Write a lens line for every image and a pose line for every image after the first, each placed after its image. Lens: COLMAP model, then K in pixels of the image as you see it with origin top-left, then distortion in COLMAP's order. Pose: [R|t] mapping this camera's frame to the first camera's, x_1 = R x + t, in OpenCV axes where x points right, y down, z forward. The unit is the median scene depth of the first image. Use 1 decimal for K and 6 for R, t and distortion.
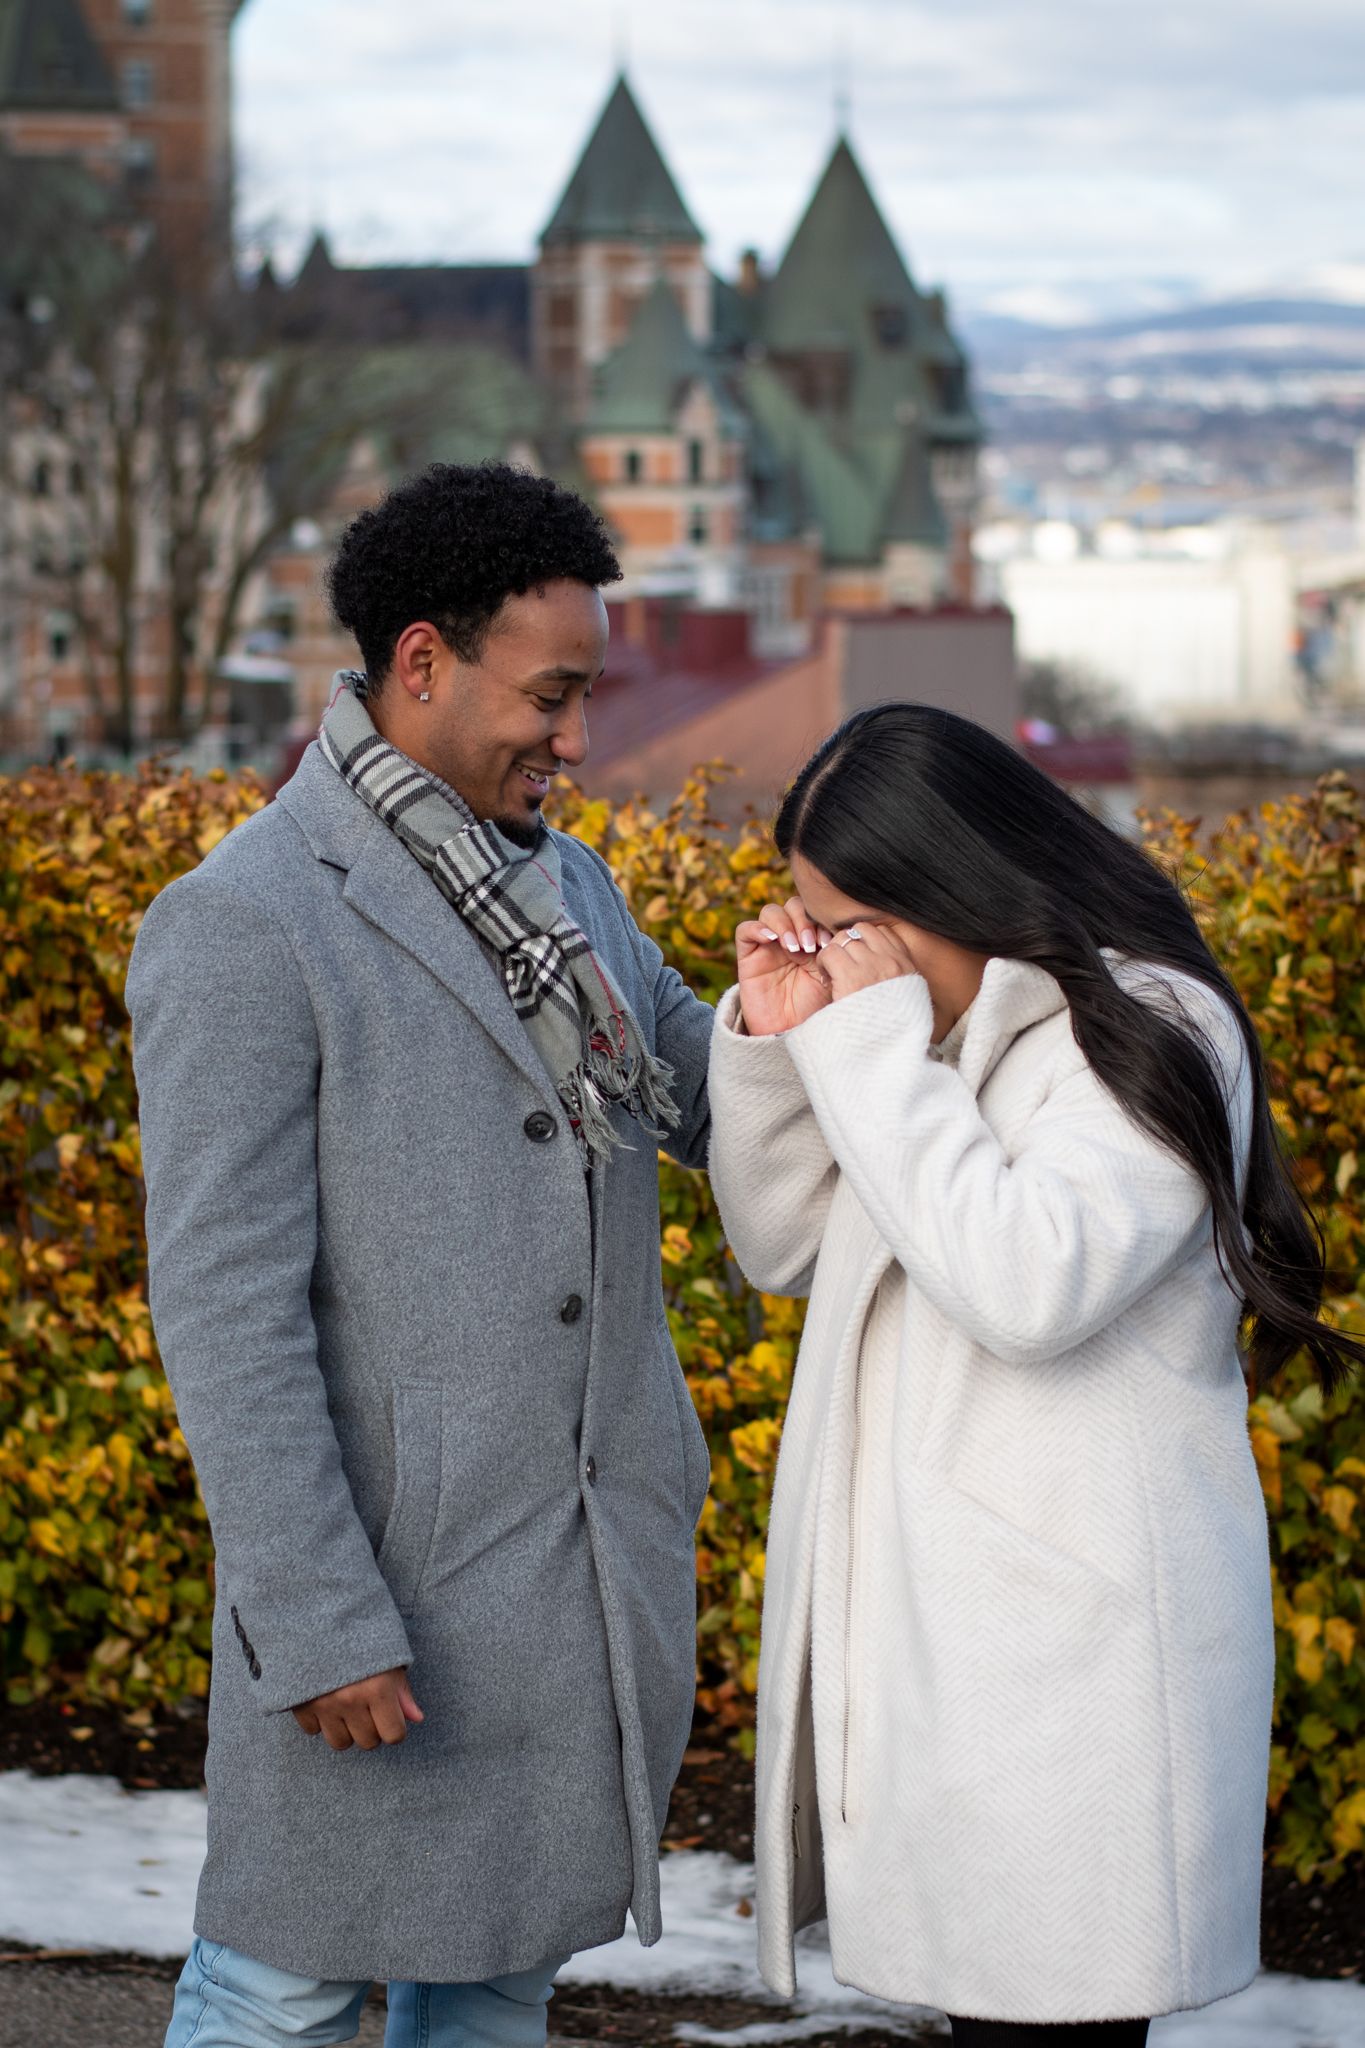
lens RADIAL K [[4516.2, 0, 682.5], [0, 4516.2, 1024.0], [0, 0, 1]] dist [-0.037601, -0.242923]
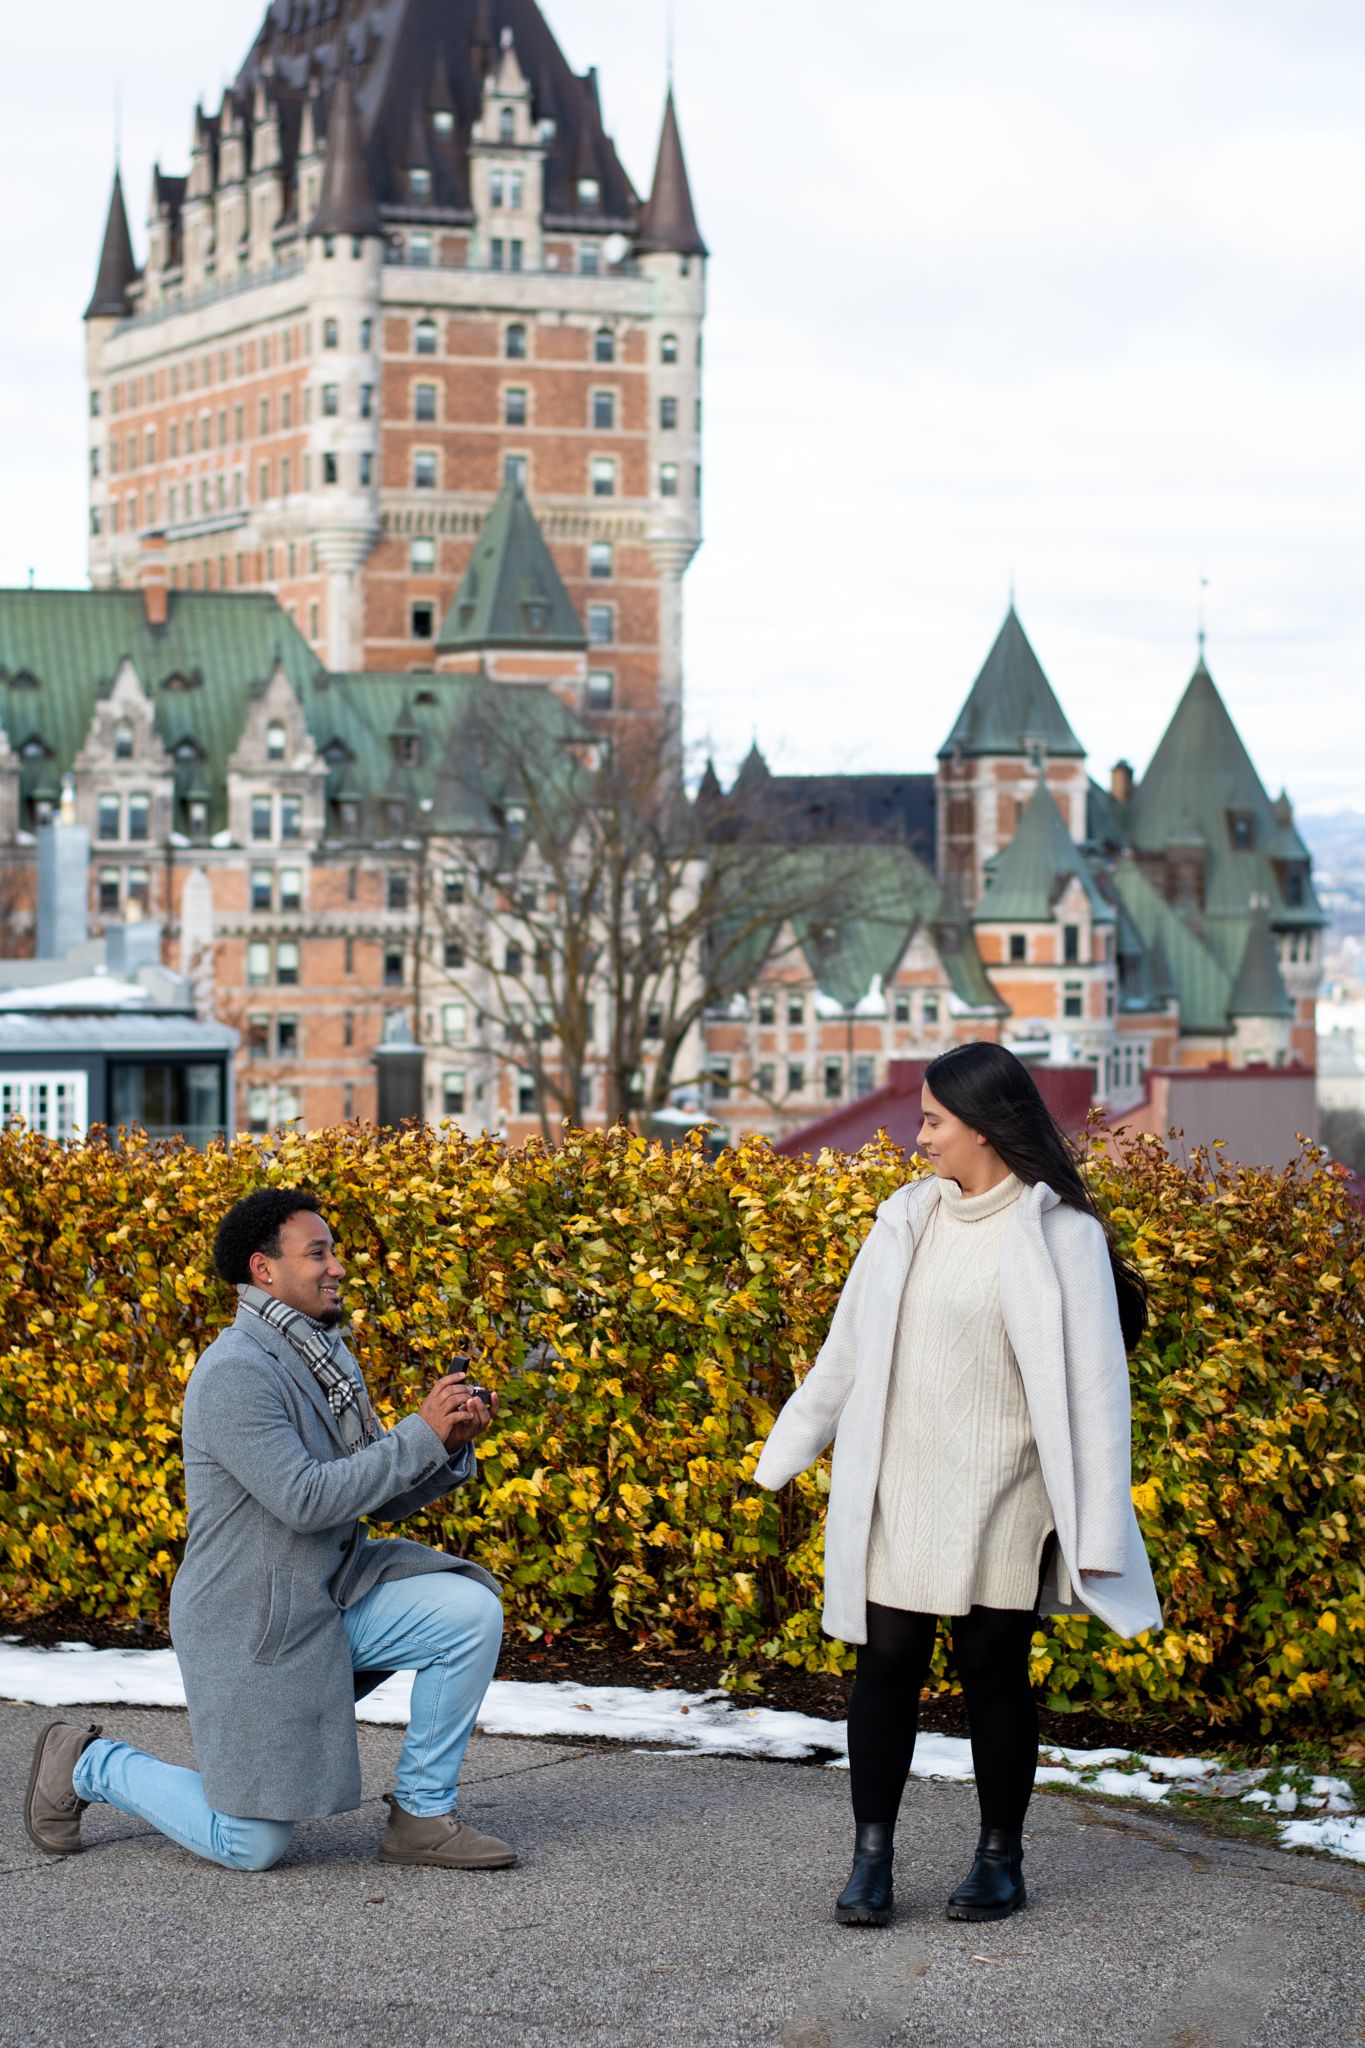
lens RADIAL K [[4516.2, 0, 682.5], [0, 4516.2, 1024.0], [0, 0, 1]] dist [-0.037601, -0.242923]
pose [[0.993009, 0.003205, -0.117993, 0.040511], [-0.015743, 0.994297, -0.105475, 0.019321], [0.116982, 0.106596, 0.987397, -0.153036]]
